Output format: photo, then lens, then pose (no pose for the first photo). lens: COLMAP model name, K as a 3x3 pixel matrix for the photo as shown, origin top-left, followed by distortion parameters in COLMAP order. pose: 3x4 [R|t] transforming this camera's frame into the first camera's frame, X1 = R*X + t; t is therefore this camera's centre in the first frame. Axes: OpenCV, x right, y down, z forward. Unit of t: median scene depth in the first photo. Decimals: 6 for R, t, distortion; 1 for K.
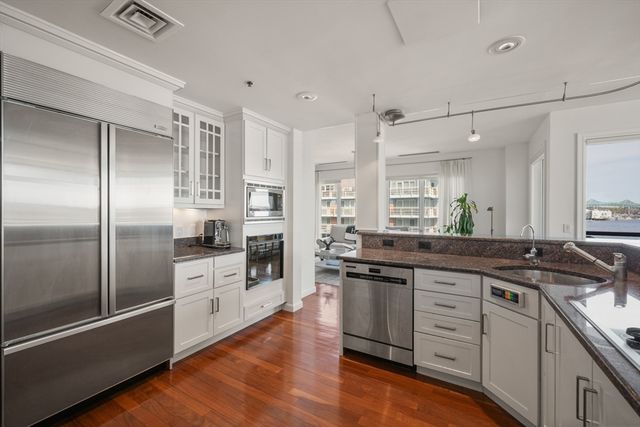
lens RADIAL K [[265.6, 0, 320.0], [0, 265.6, 213.5], [0, 0, 1]] dist [0.001587, 0.000190]
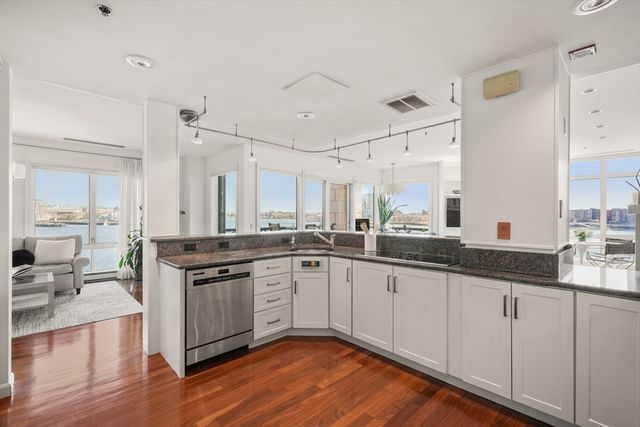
lens RADIAL K [[286.7, 0, 320.0], [0, 286.7, 213.5], [0, 0, 1]] dist [-0.000357, -0.000004]
pose [[0.263917, 0.007861, 0.964513, -0.828415], [0.003323, 0.999953, -0.009059, -0.001405], [-0.964540, 0.005596, 0.263878, 0.352572]]
